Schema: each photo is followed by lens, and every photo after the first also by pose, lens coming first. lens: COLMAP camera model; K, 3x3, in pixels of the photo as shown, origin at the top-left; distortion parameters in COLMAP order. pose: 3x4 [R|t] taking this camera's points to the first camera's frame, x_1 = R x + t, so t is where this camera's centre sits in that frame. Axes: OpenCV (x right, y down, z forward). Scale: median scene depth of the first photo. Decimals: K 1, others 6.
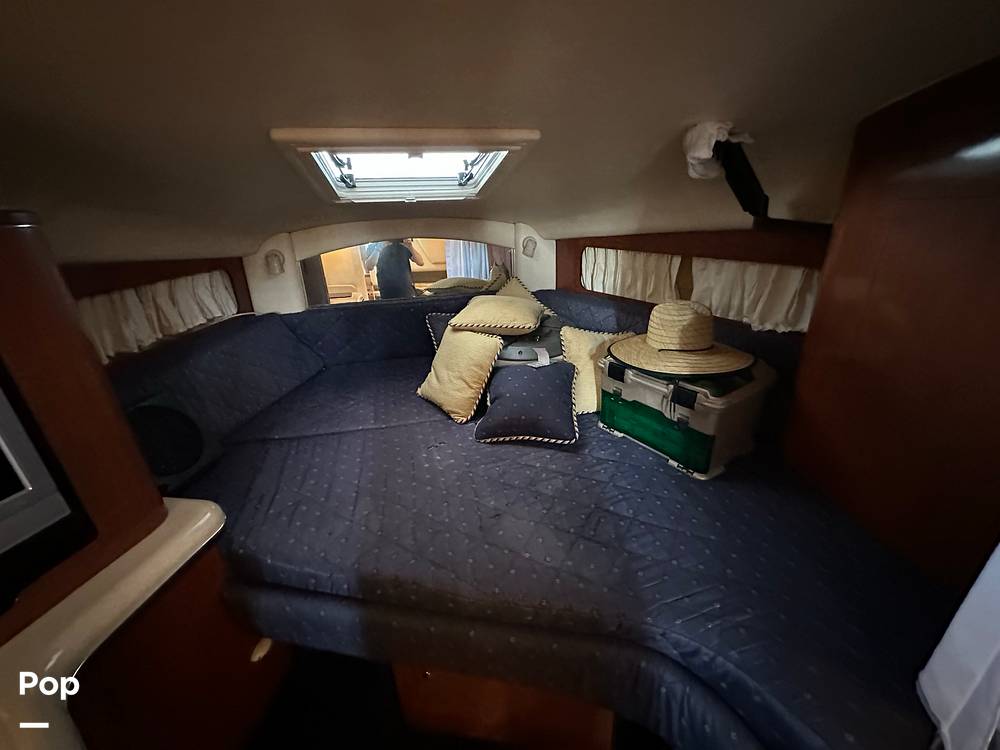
lens RADIAL K [[404.6, 0, 513.3], [0, 404.6, 375.9], [0, 0, 1]] dist [-0.000123, 0.000030]
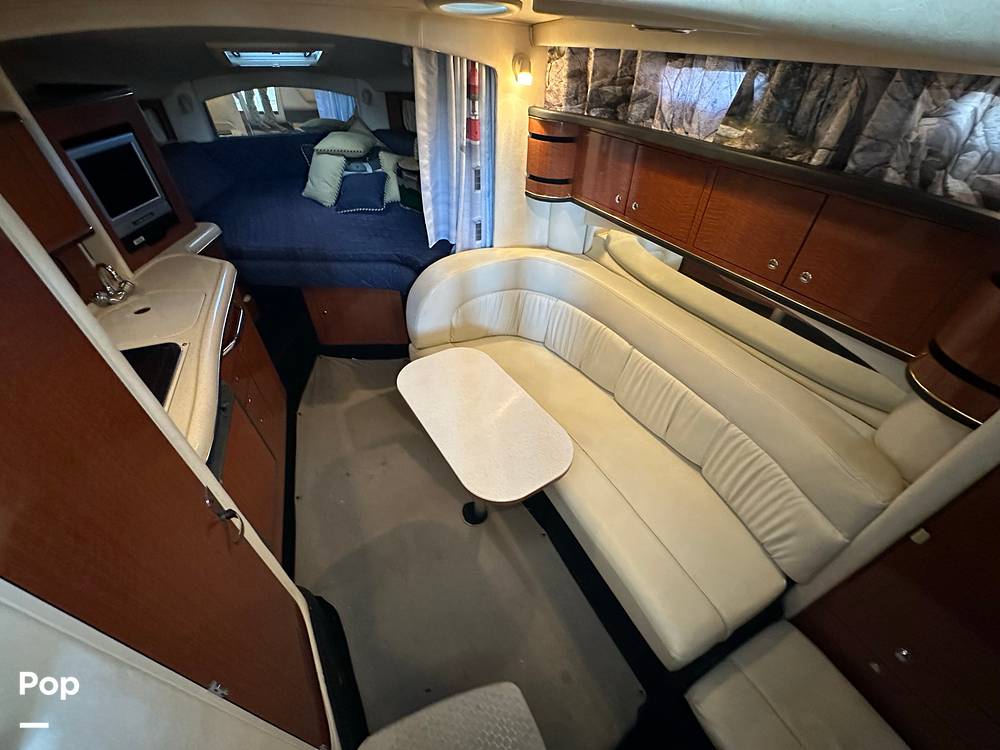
lens RADIAL K [[404.6, 0, 513.3], [0, 404.6, 375.9], [0, 0, 1]] dist [-0.000123, 0.000030]
pose [[0.980018, -0.080333, 0.181966, 0.308983], [0.018322, 0.947387, 0.319566, 0.275351], [-0.198064, -0.309846, 0.929928, -1.178723]]
